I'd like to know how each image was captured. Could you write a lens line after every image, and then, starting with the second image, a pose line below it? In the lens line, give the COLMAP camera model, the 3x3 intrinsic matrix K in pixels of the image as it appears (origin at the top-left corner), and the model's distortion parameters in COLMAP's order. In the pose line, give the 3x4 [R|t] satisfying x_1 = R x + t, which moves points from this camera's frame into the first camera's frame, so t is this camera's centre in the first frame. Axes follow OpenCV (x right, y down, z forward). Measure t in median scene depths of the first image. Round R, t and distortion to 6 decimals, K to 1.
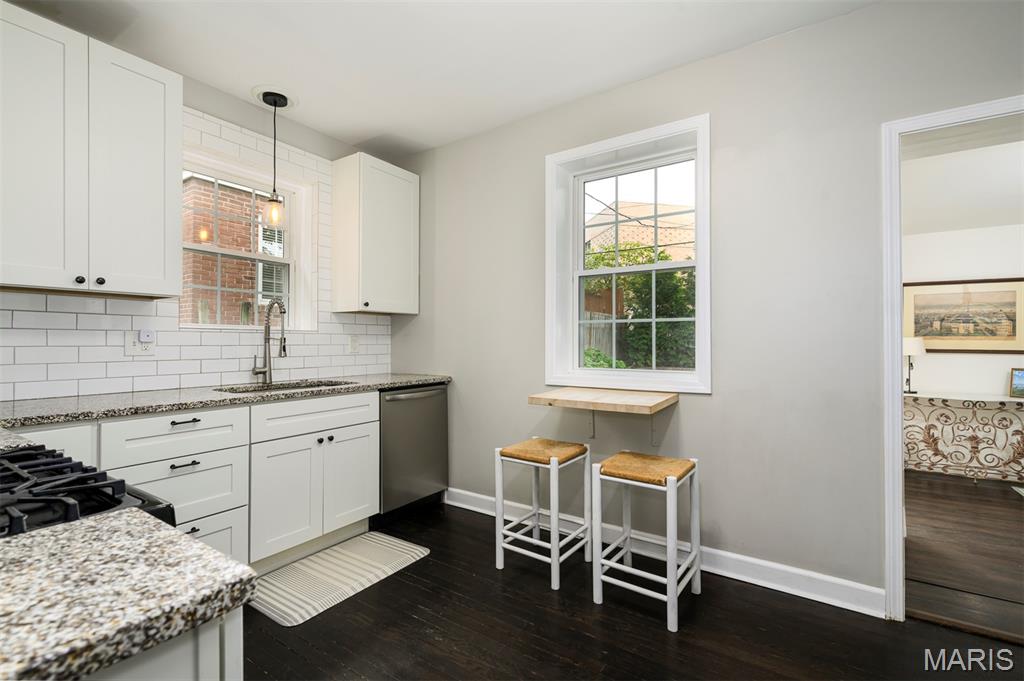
lens RADIAL K [[452.9, 0, 512.0], [0, 452.9, 340.5], [0, 0, 1]] dist [0.000429, 0.001112]
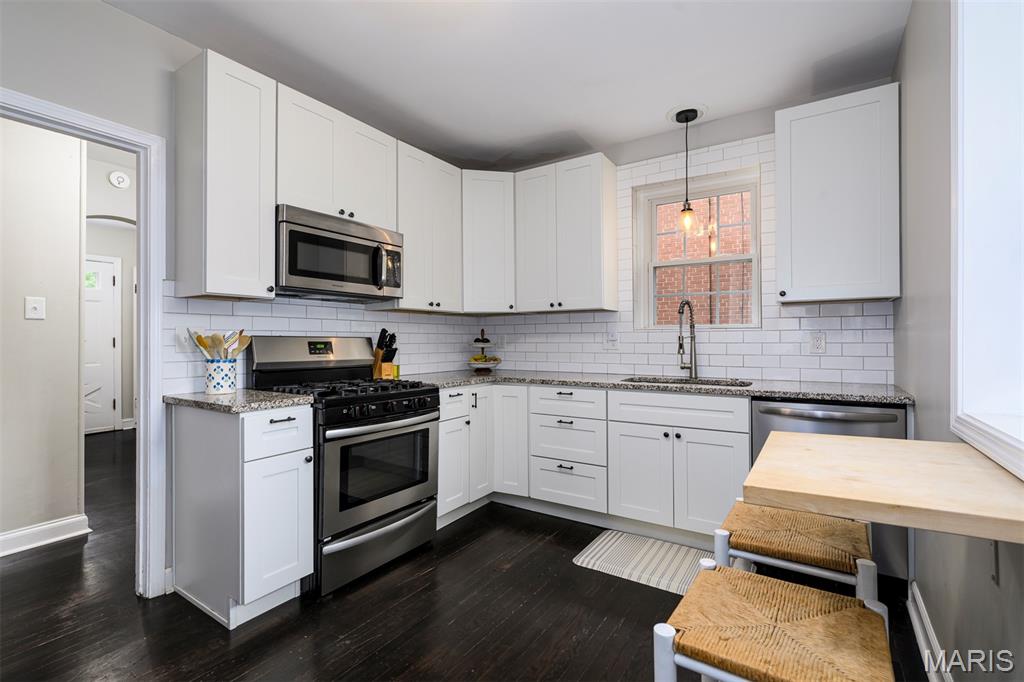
lens RADIAL K [[451.7, 0, 513.6], [0, 451.7, 338.4], [0, 0, 1]] dist [-0.001158, 0.000013]
pose [[0.014496, -0.003048, -0.999890, 0.595169], [0.007671, 0.999966, -0.002937, -0.000395], [0.999866, -0.007627, 0.014519, 0.615150]]
